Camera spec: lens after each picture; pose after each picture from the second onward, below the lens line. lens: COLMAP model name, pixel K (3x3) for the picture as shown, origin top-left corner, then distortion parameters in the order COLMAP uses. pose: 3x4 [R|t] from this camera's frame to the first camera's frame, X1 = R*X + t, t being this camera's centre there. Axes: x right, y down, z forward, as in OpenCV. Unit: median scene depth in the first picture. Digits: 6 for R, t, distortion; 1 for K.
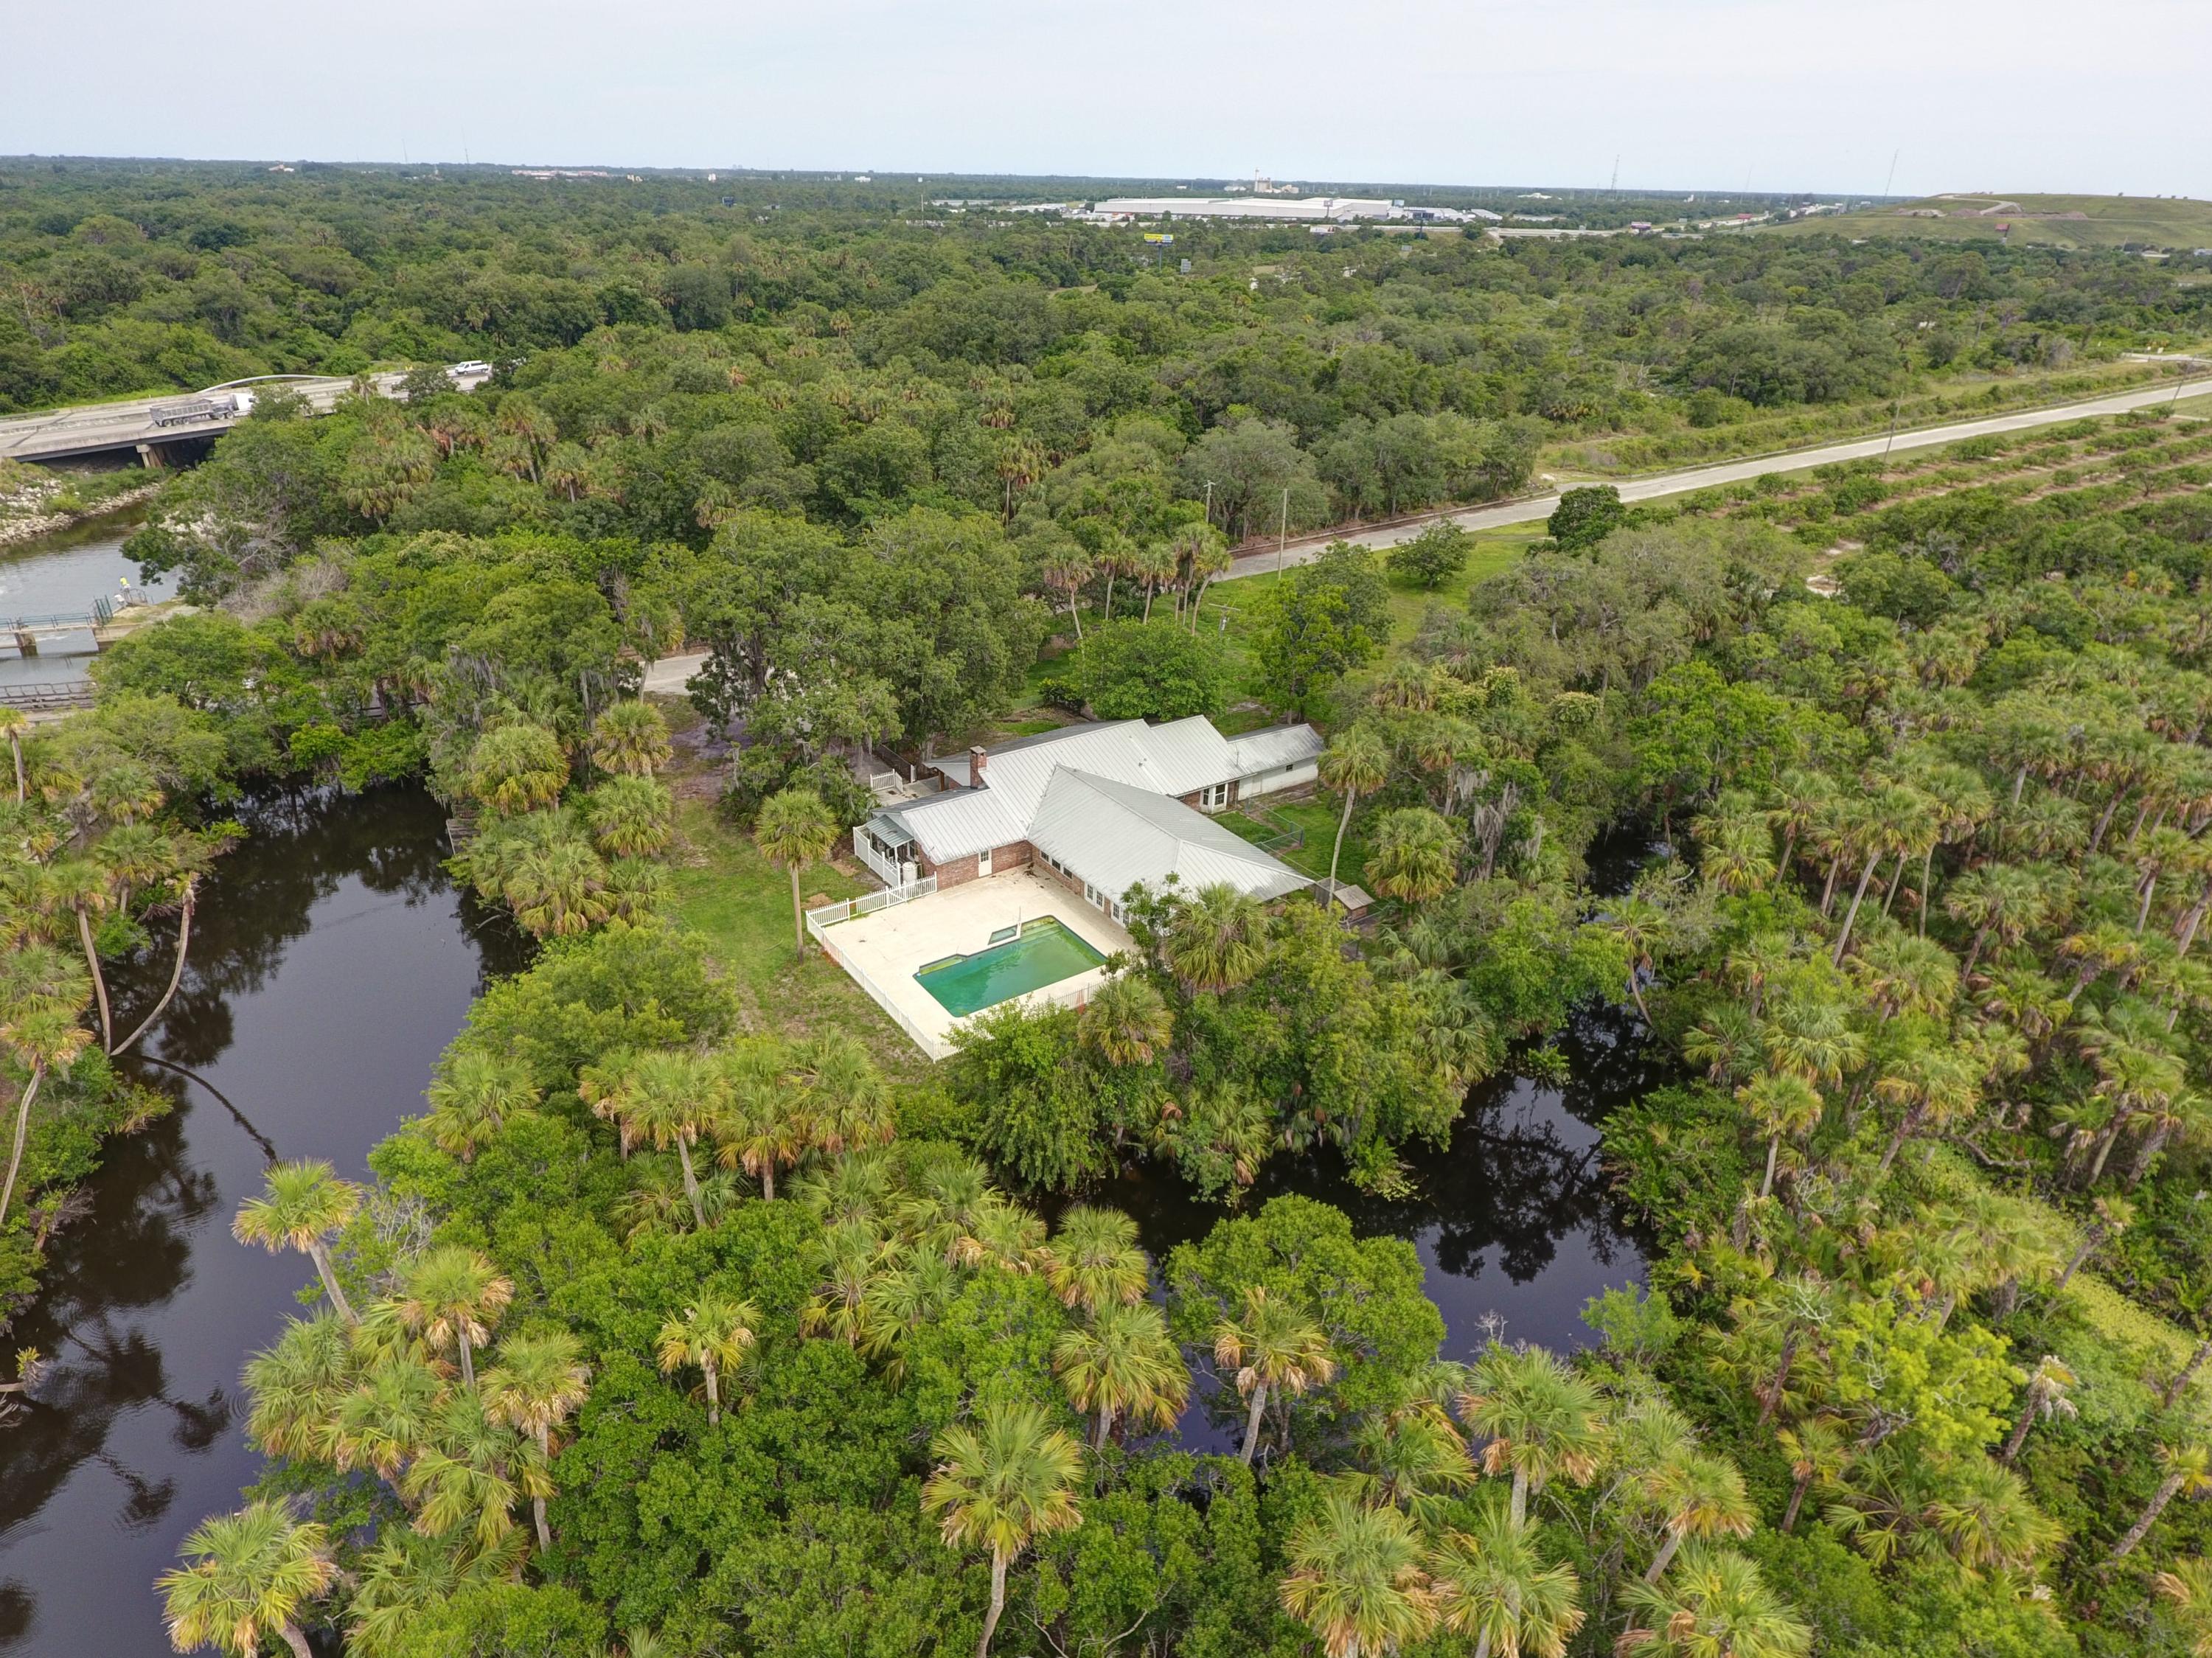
lens RADIAL K [[1297.8, 0, 1072.1], [0, 1297.8, 832.3], [0, 0, 1]] dist [-0.001337, 0.000363]
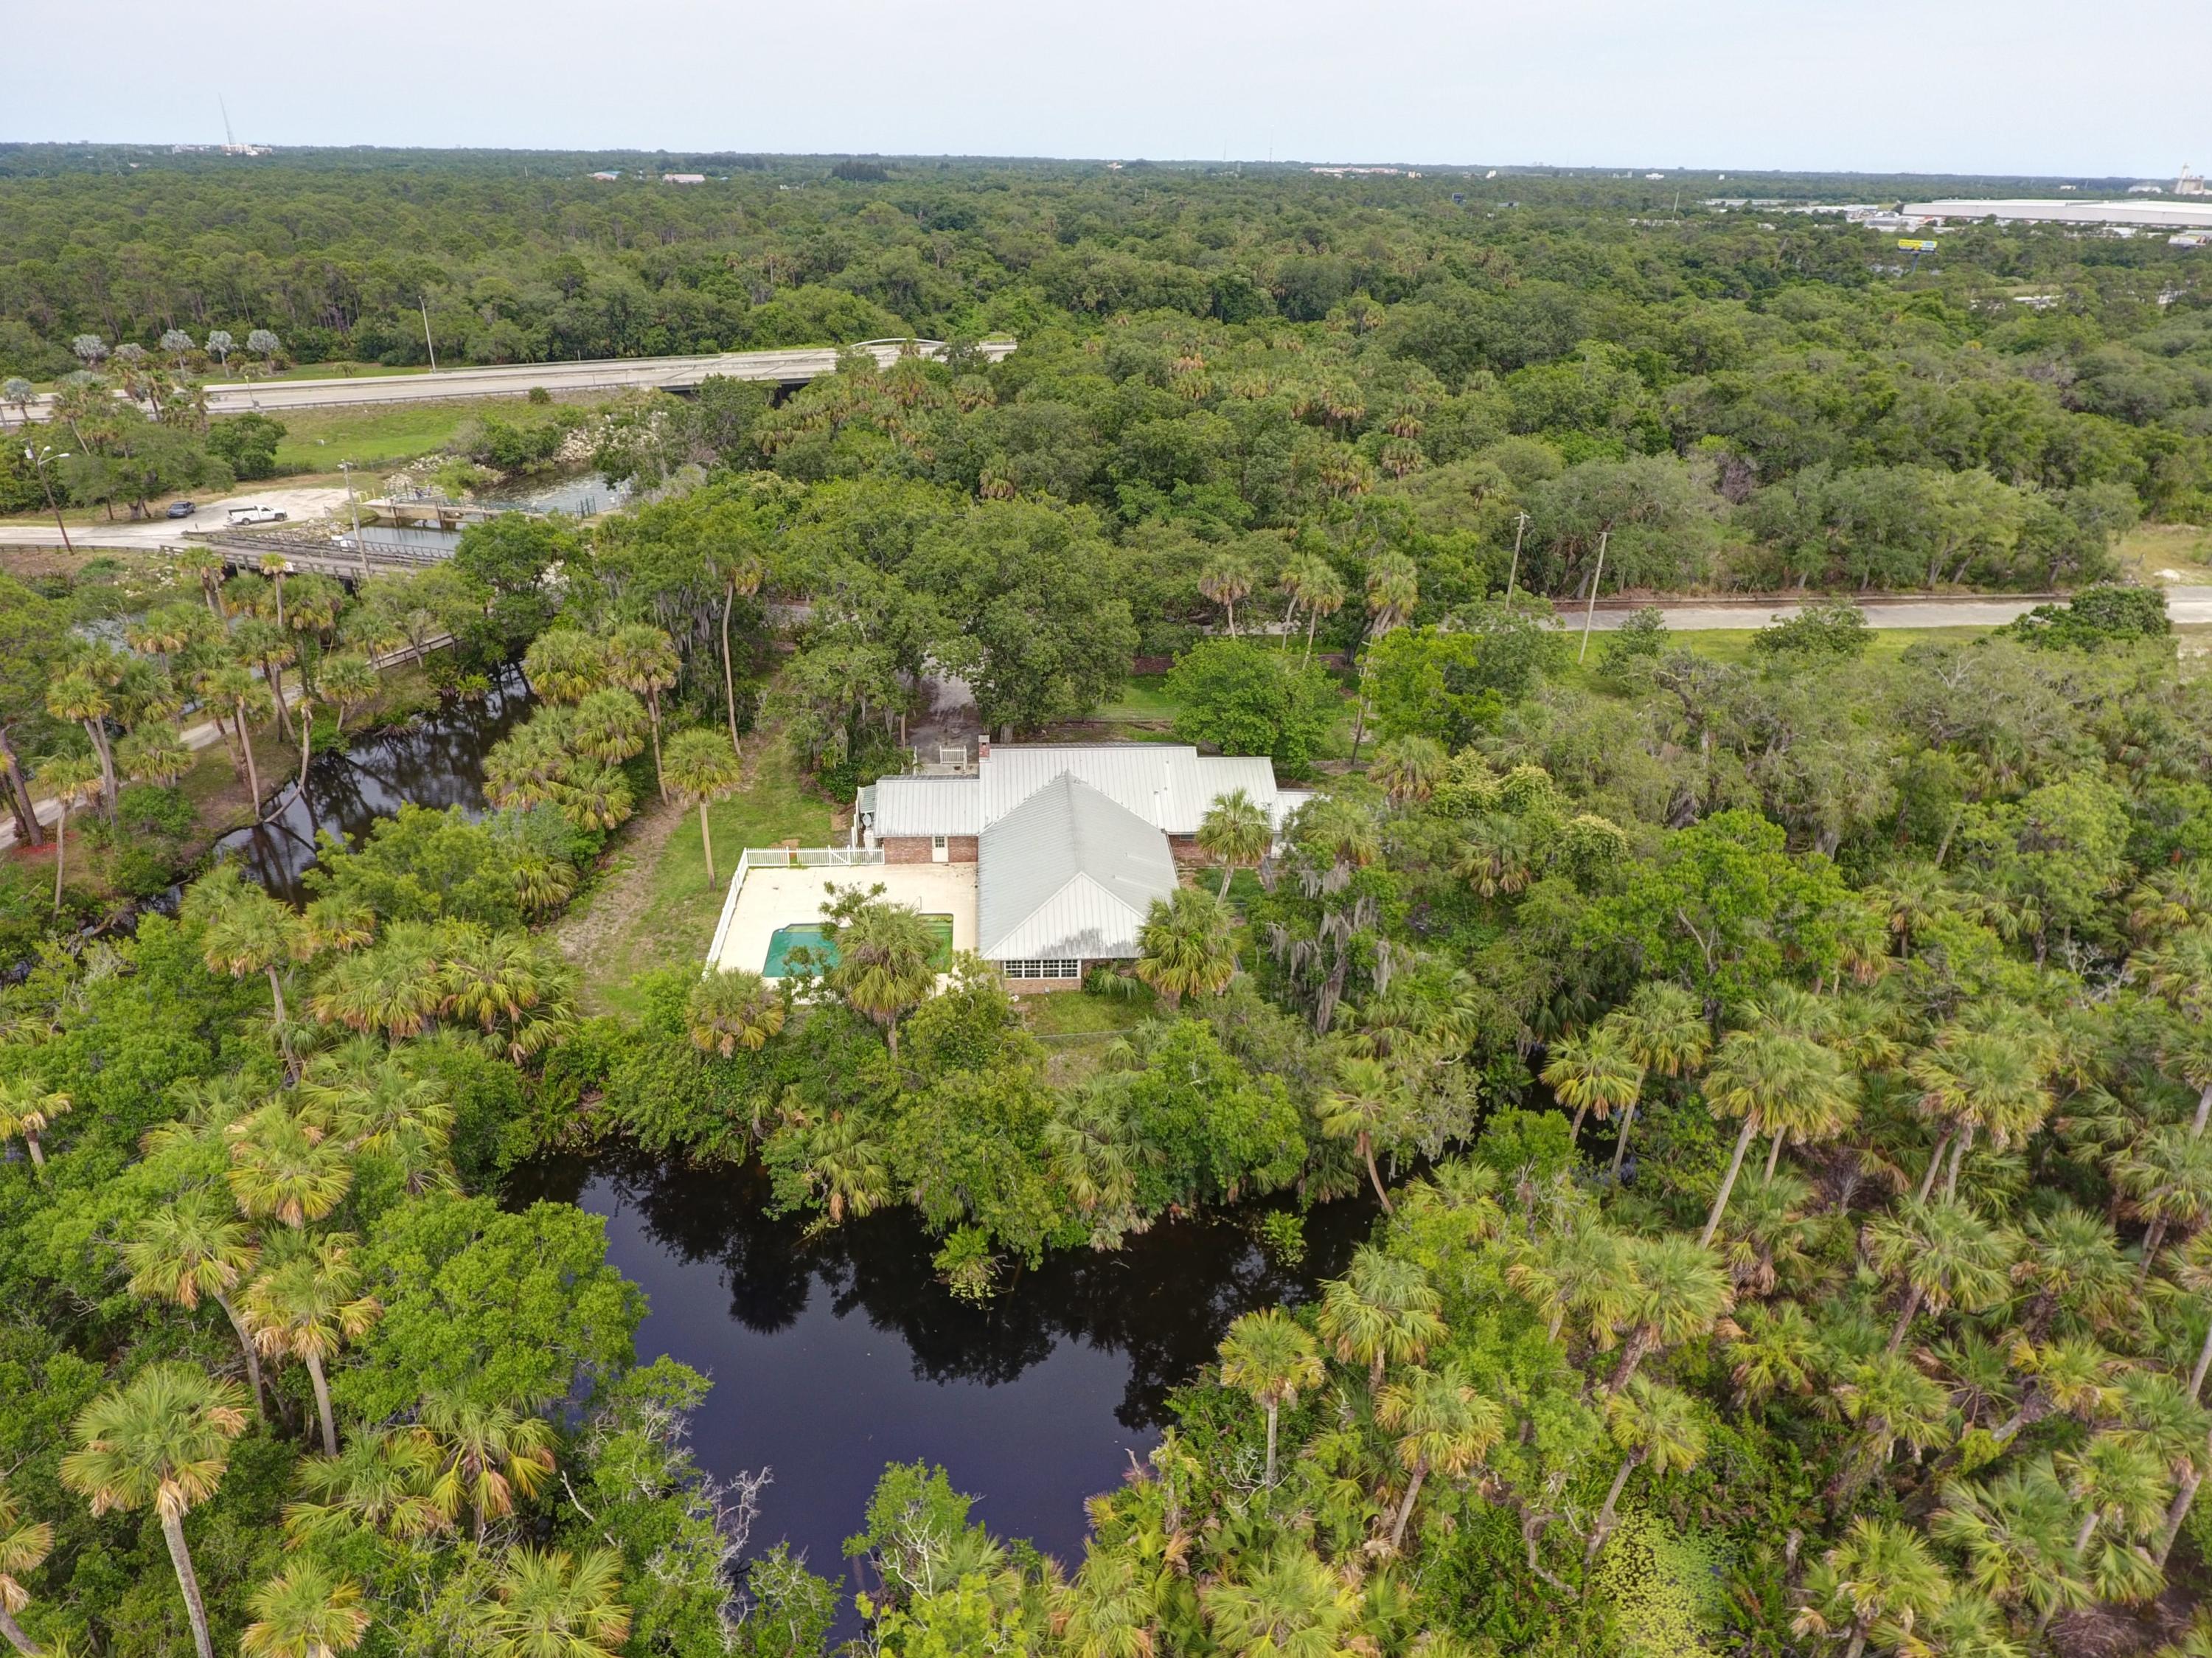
lens RADIAL K [[1298.1, 0, 1065.3], [0, 1298.1, 827.7], [0, 0, 1]] dist [-0.001337, 0.000363]
pose [[0.856554, 0.232739, -0.460596, 0.168524], [-0.233333, 0.970748, 0.056598, -0.025504], [0.460295, 0.058993, 0.885804, 0.057907]]
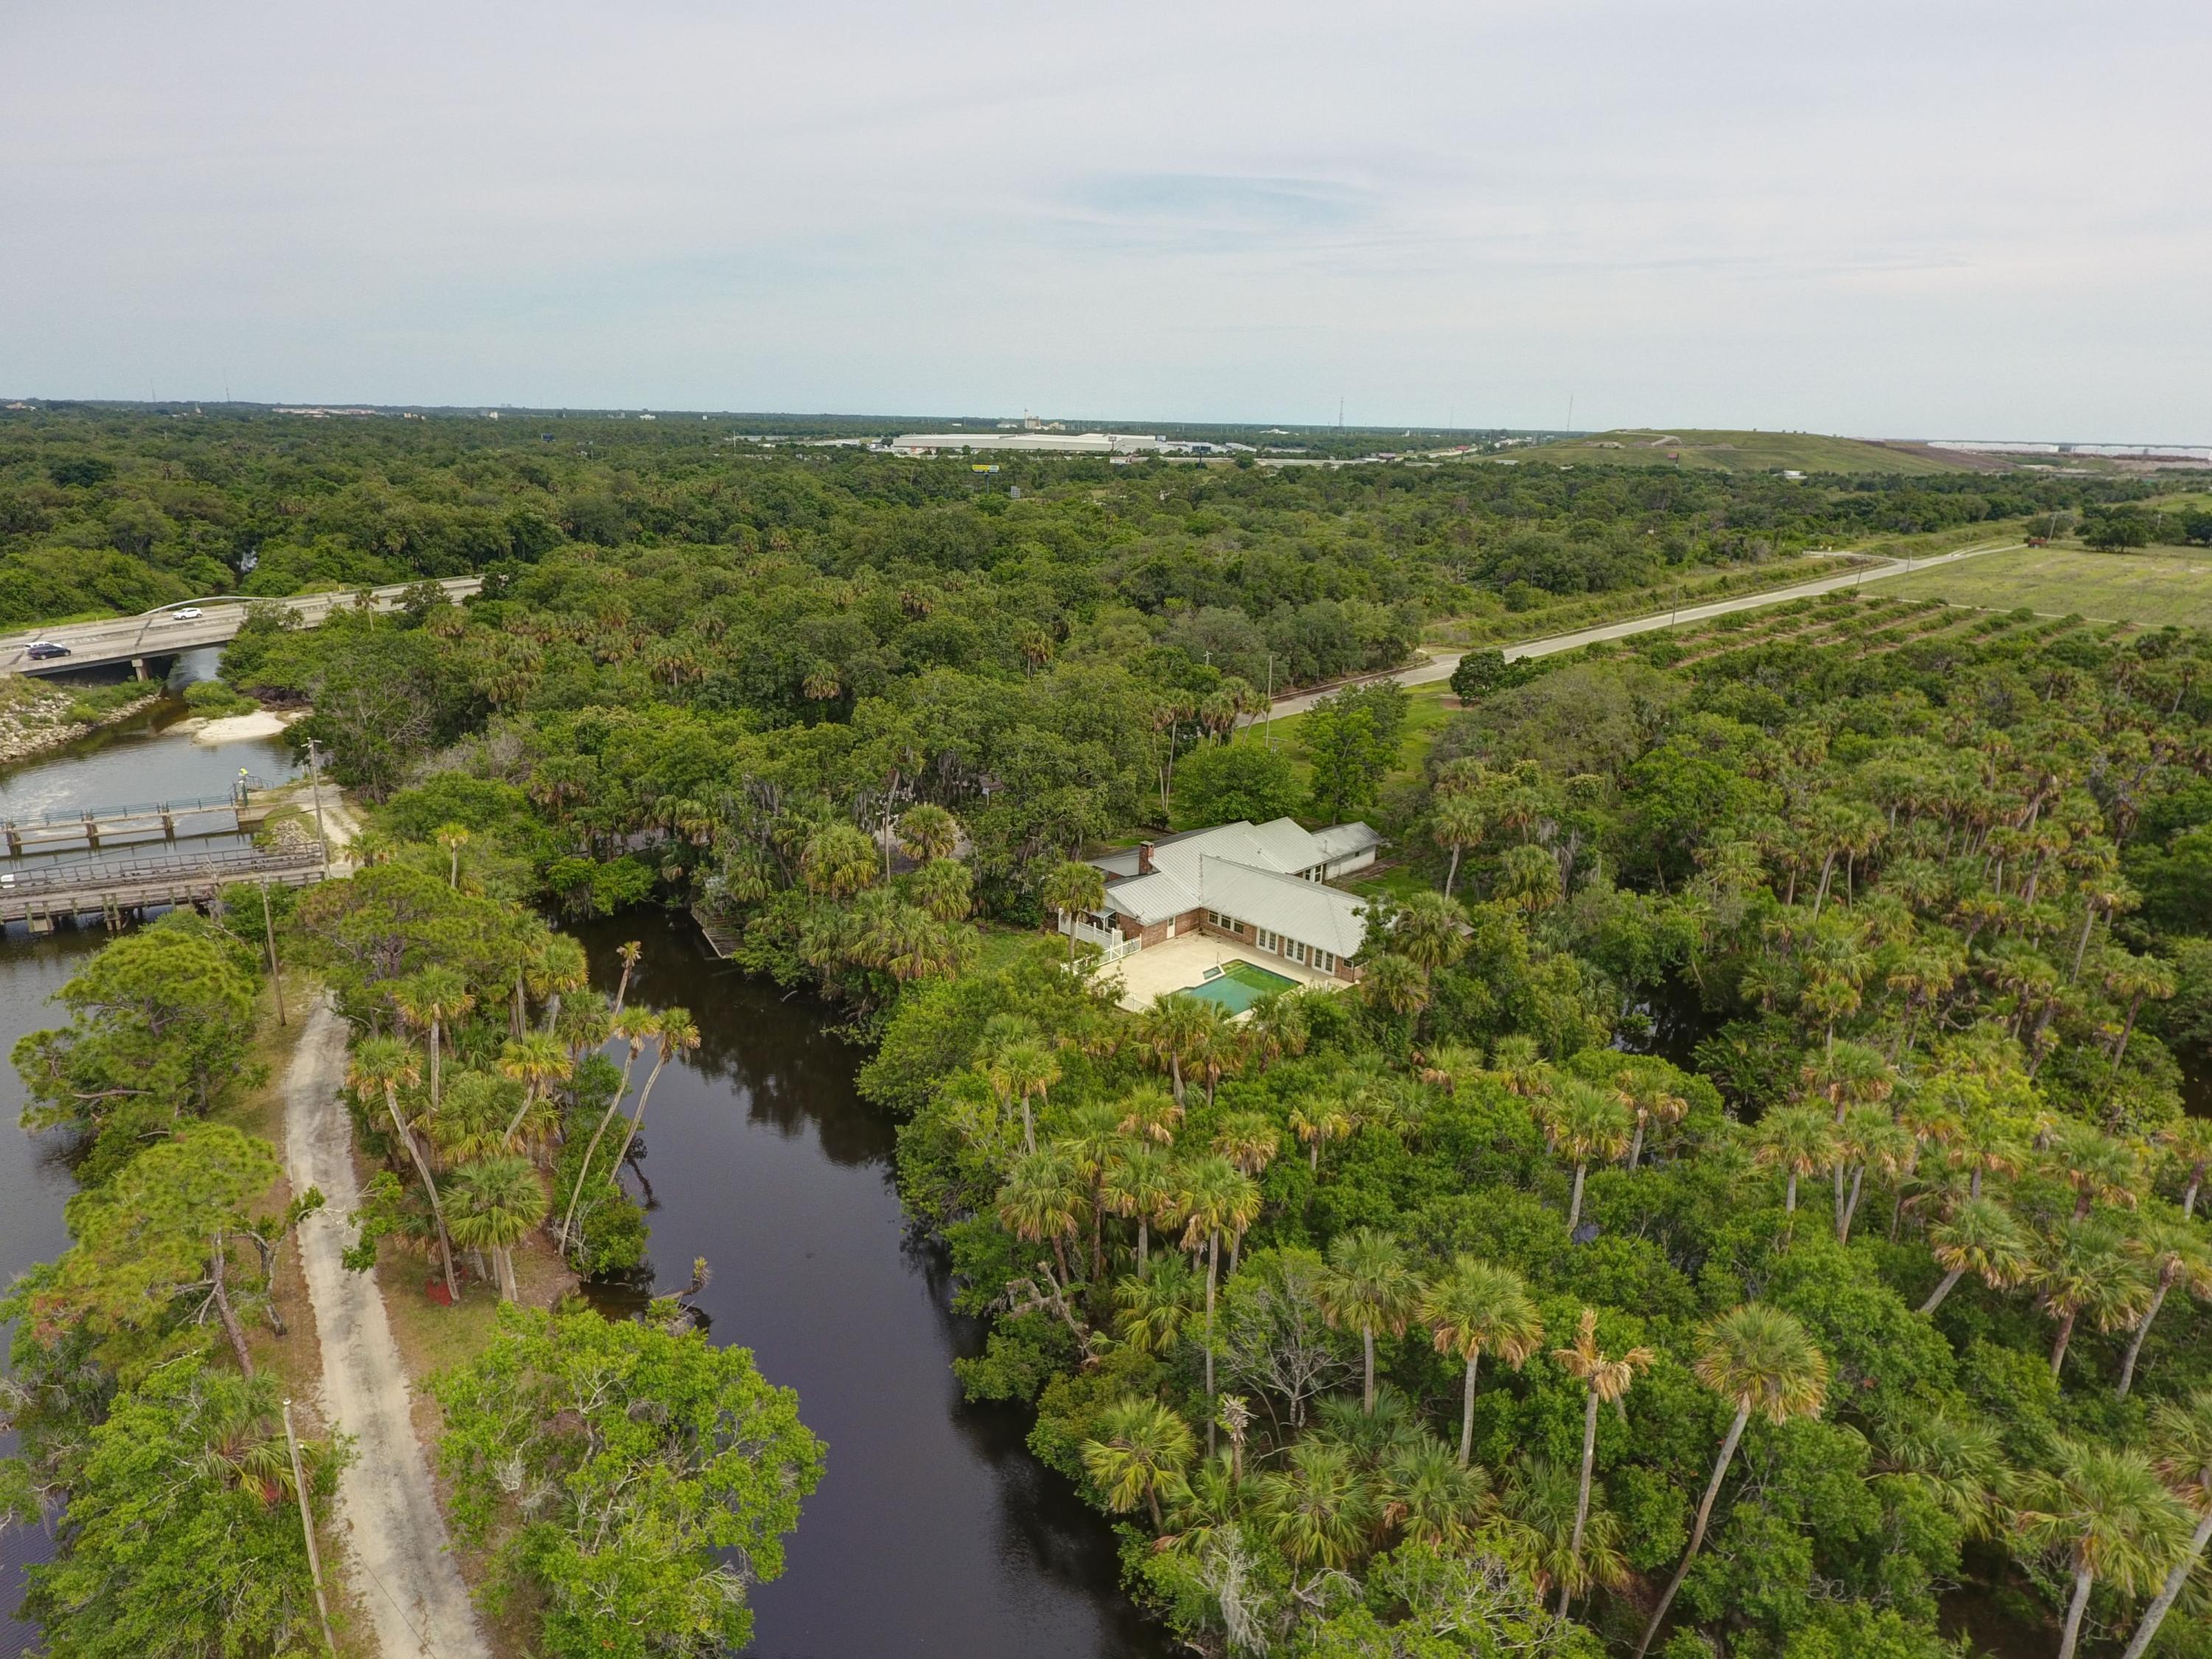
lens RADIAL K [[1297.9, 0, 1071.3], [0, 1297.9, 837.9], [0, 0, 1]] dist [-0.001337, 0.000363]
pose [[0.985816, -0.051108, 0.159860, -0.129753], [0.074860, 0.986406, -0.146284, 0.041523], [-0.150210, 0.156176, 0.976241, -0.085634]]
